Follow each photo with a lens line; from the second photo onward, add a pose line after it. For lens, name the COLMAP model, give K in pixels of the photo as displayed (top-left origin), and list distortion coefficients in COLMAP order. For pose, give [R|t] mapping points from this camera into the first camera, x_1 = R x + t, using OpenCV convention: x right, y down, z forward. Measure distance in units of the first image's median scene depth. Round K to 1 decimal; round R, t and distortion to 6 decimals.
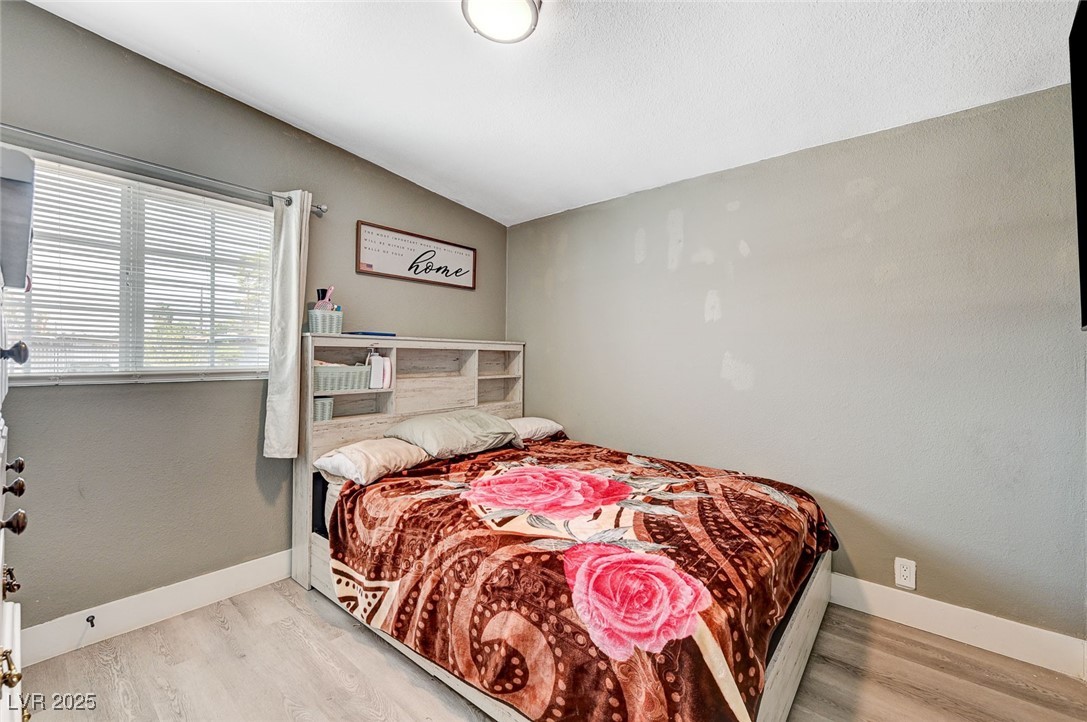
lens RADIAL K [[445.2, 0, 549.1], [0, 445.2, 357.3], [0, 0, 1]] dist [0.002191, 0.000115]
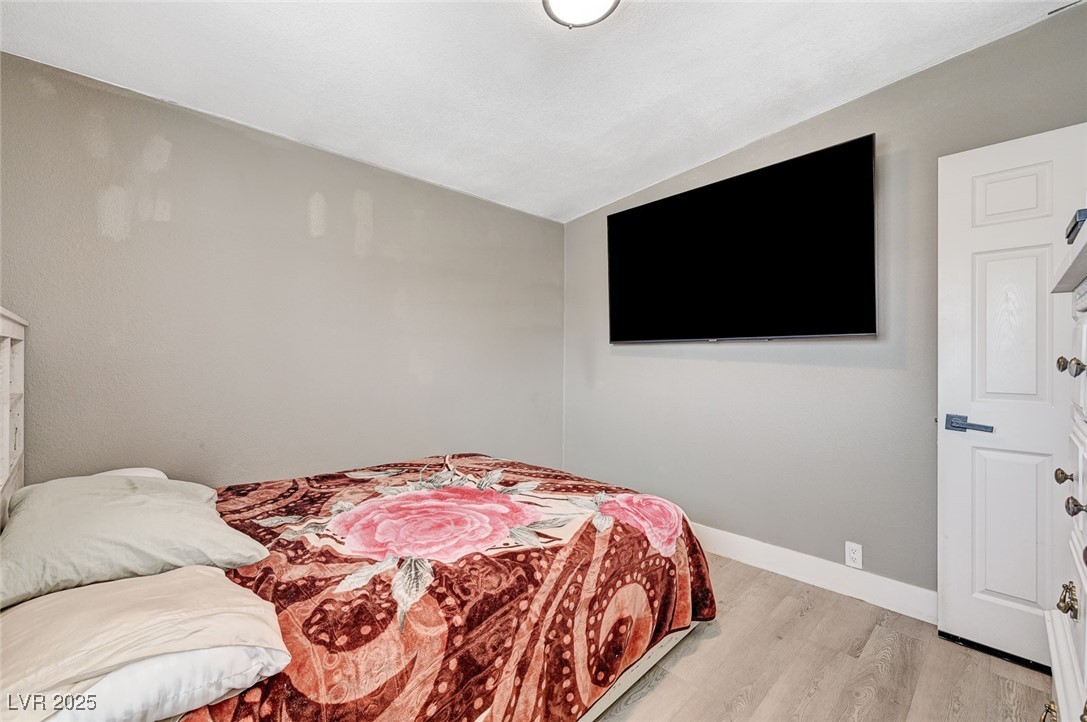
lens RADIAL K [[451.2, 0, 543.5], [0, 451.2, 361.0], [0, 0, 1]] dist [-0.001200, 0.000000]
pose [[0.097241, -0.016168, 0.995130, -1.062920], [-0.009661, 0.999806, 0.017188, -0.009802], [-0.995214, -0.011286, 0.097066, 0.962412]]
